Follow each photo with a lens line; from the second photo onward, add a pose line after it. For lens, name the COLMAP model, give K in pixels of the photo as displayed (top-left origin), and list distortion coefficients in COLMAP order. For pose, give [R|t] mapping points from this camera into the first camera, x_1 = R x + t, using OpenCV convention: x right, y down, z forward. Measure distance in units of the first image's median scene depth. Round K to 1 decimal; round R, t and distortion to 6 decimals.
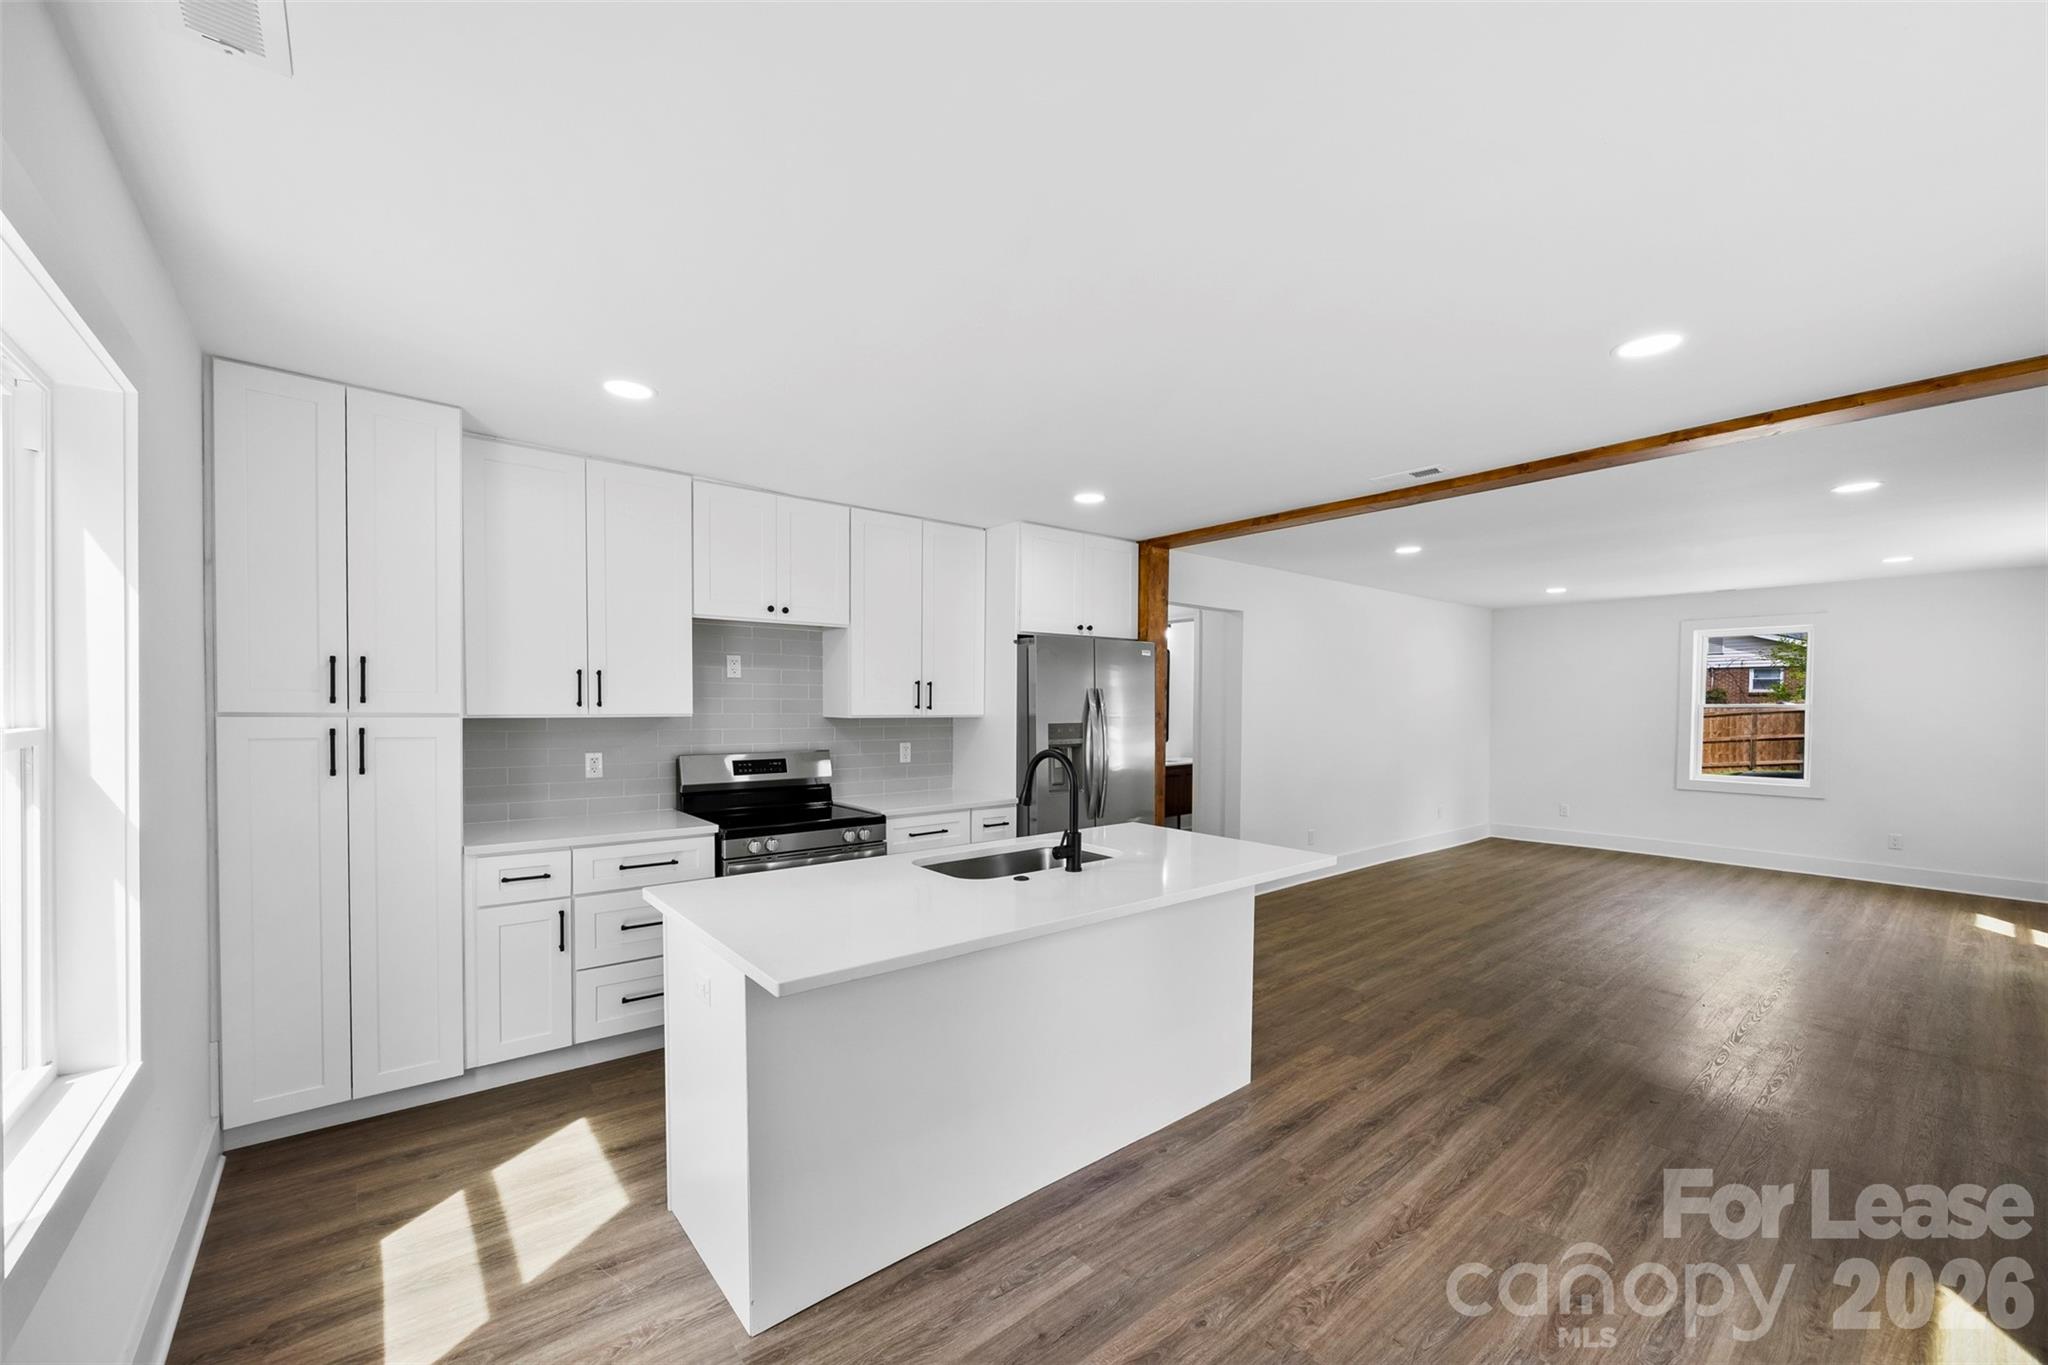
lens RADIAL K [[801.7, 0, 1019.4], [0, 801.7, 724.4], [0, 0, 1]] dist [0.000639, 0.000036]
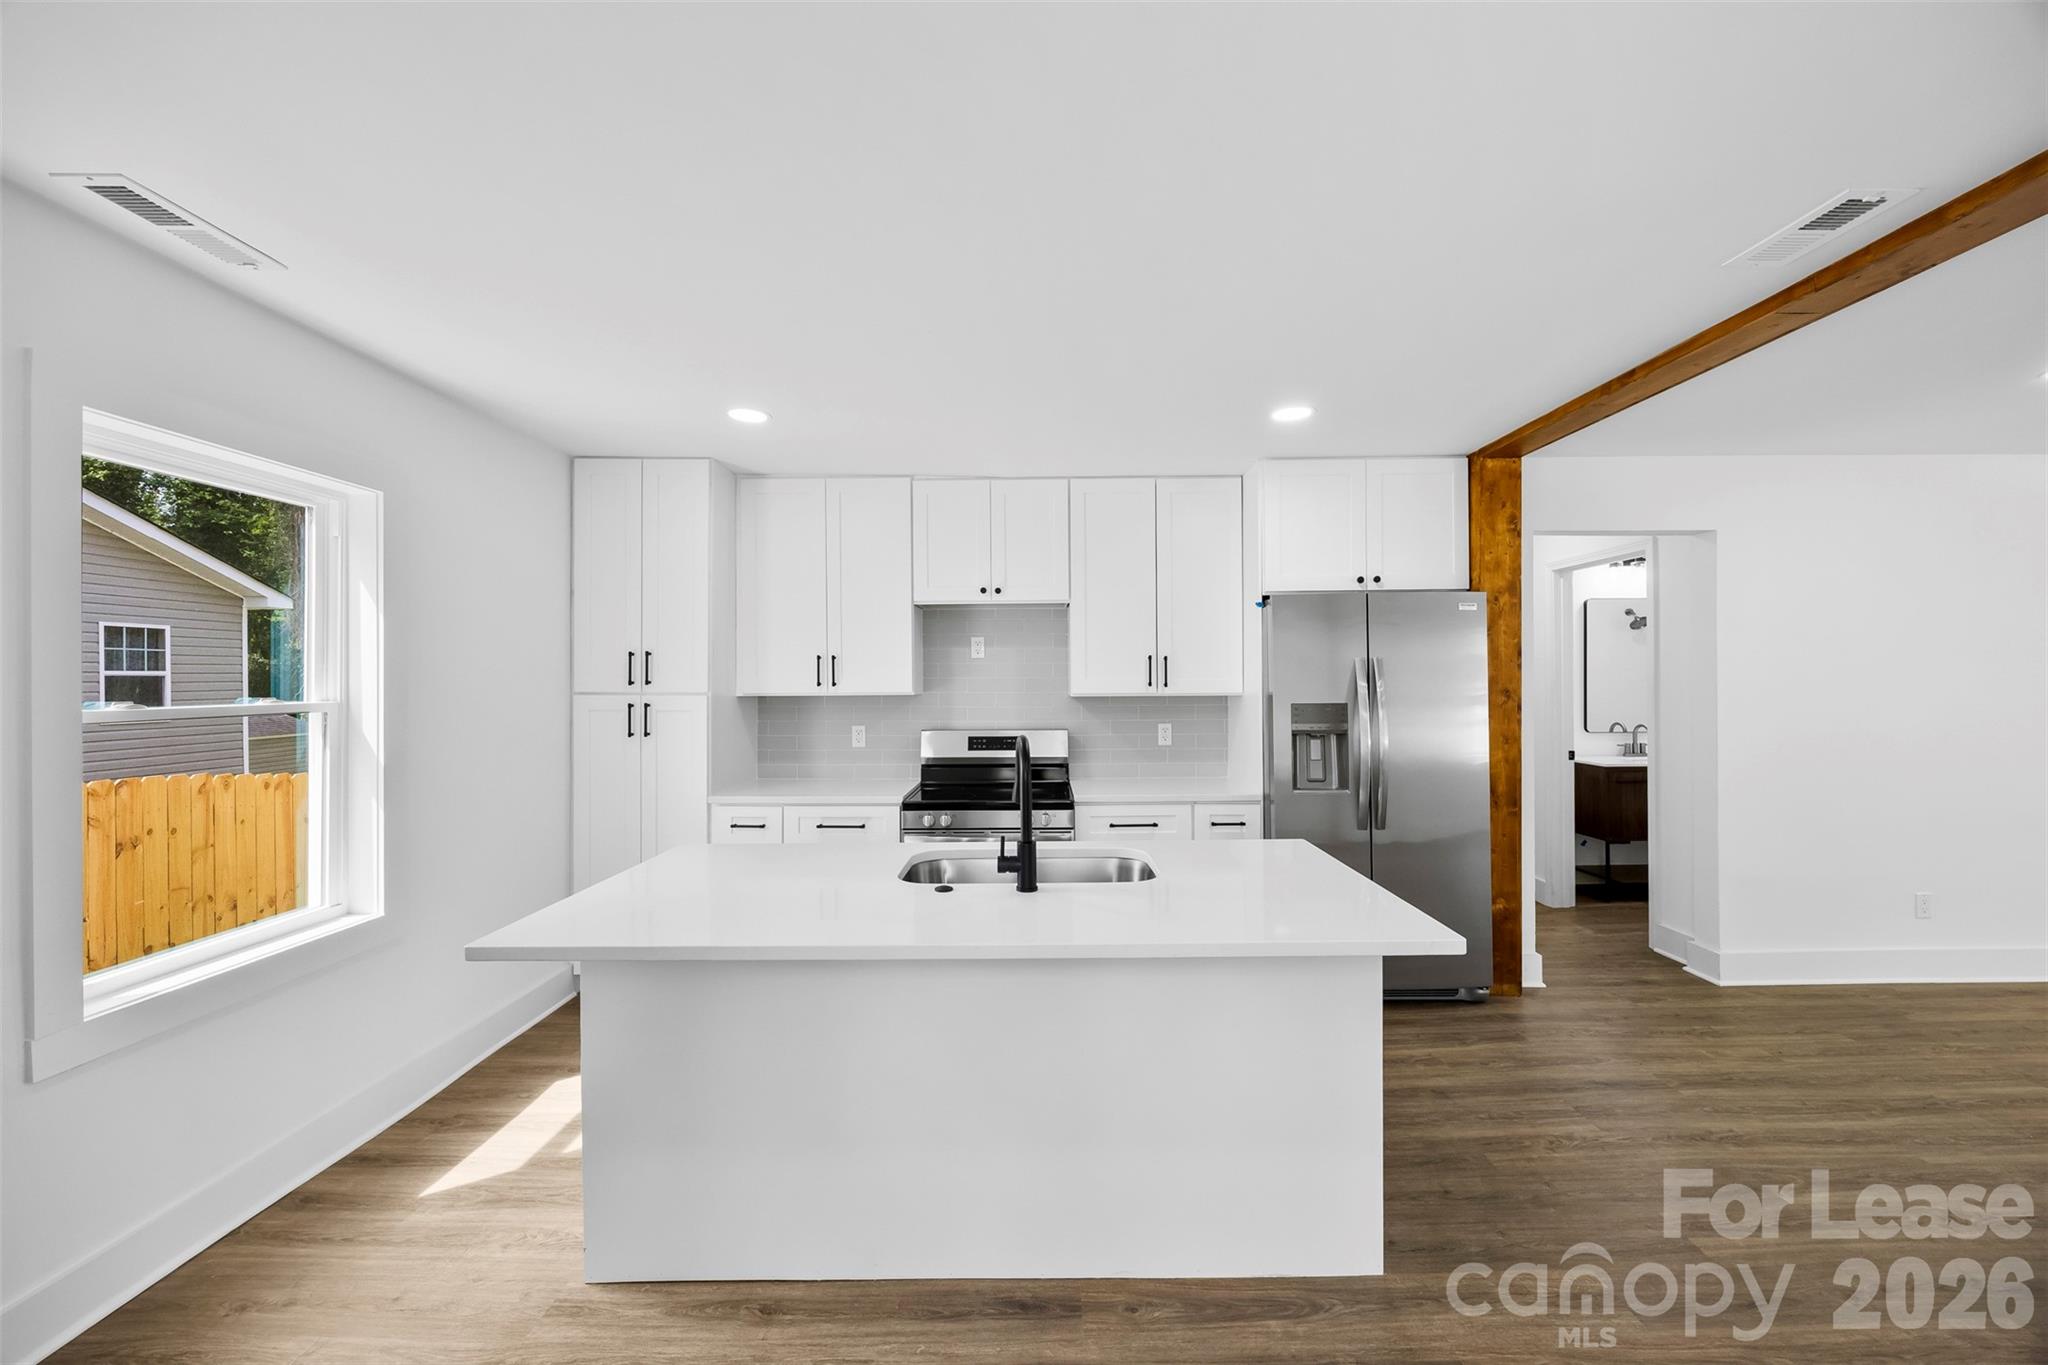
lens RADIAL K [[778.1, 0, 1034.3], [0, 778.1, 673.9], [0, 0, 1]] dist [-0.003570, 0.000110]
pose [[0.772372, -0.017439, -0.634930, 0.356669], [-0.006334, 0.999362, -0.035154, -0.001928], [0.635138, 0.031174, 0.771769, 0.256488]]
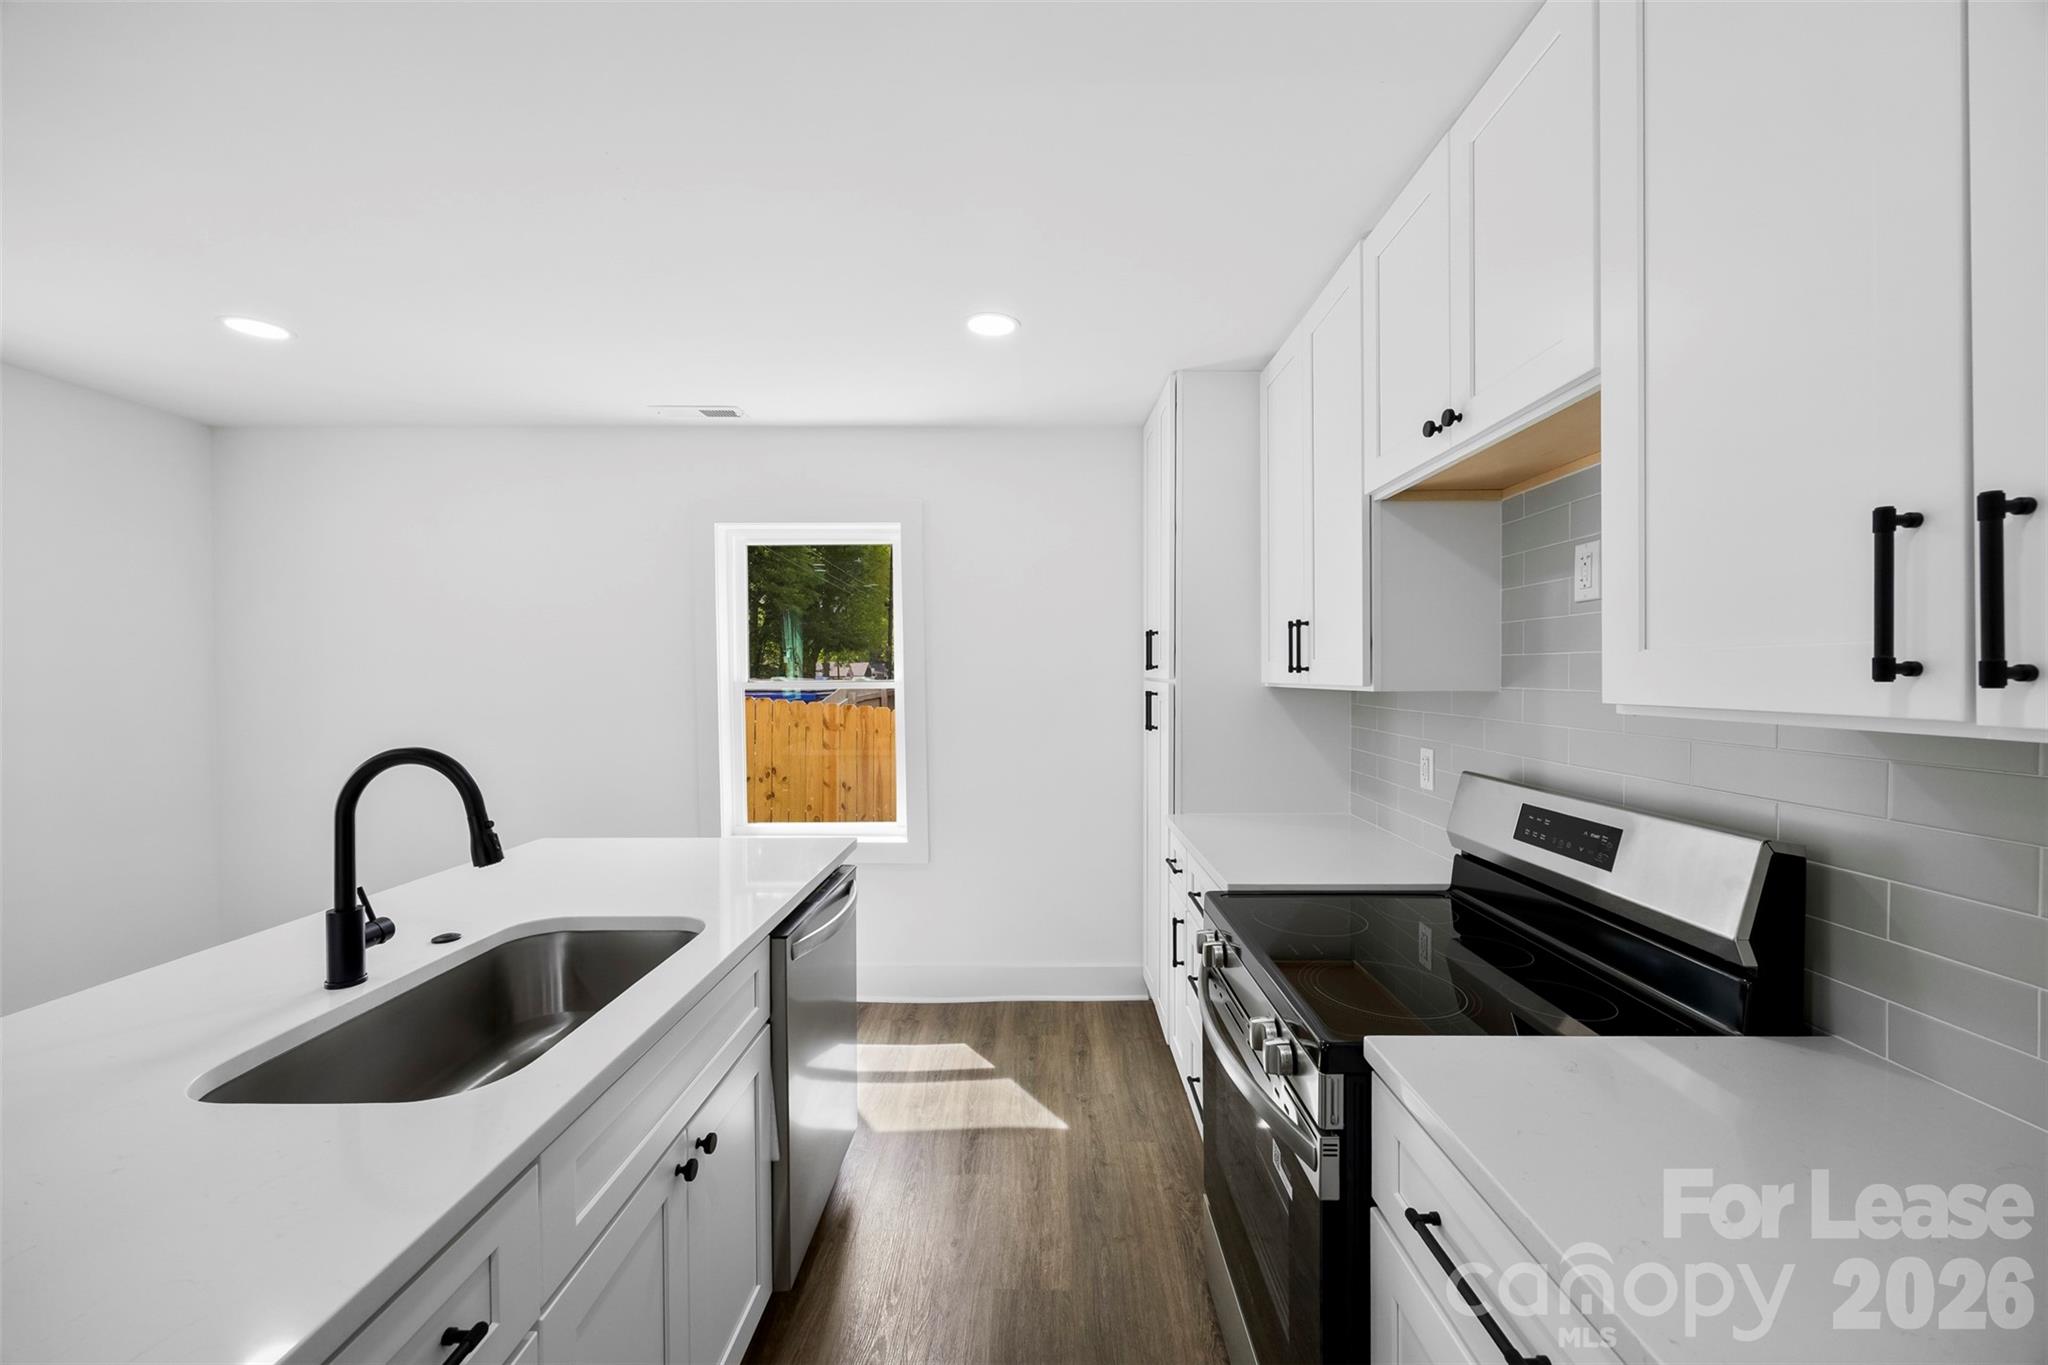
lens RADIAL K [[778.1, 0, 1034.3], [0, 778.1, 673.9], [0, 0, 1]] dist [-0.003570, 0.000110]
pose [[-0.630535, -0.009620, -0.776101, 0.112746], [-0.027540, 0.999571, 0.009984, -0.018341], [0.775672, 0.027669, -0.630529, 1.039221]]
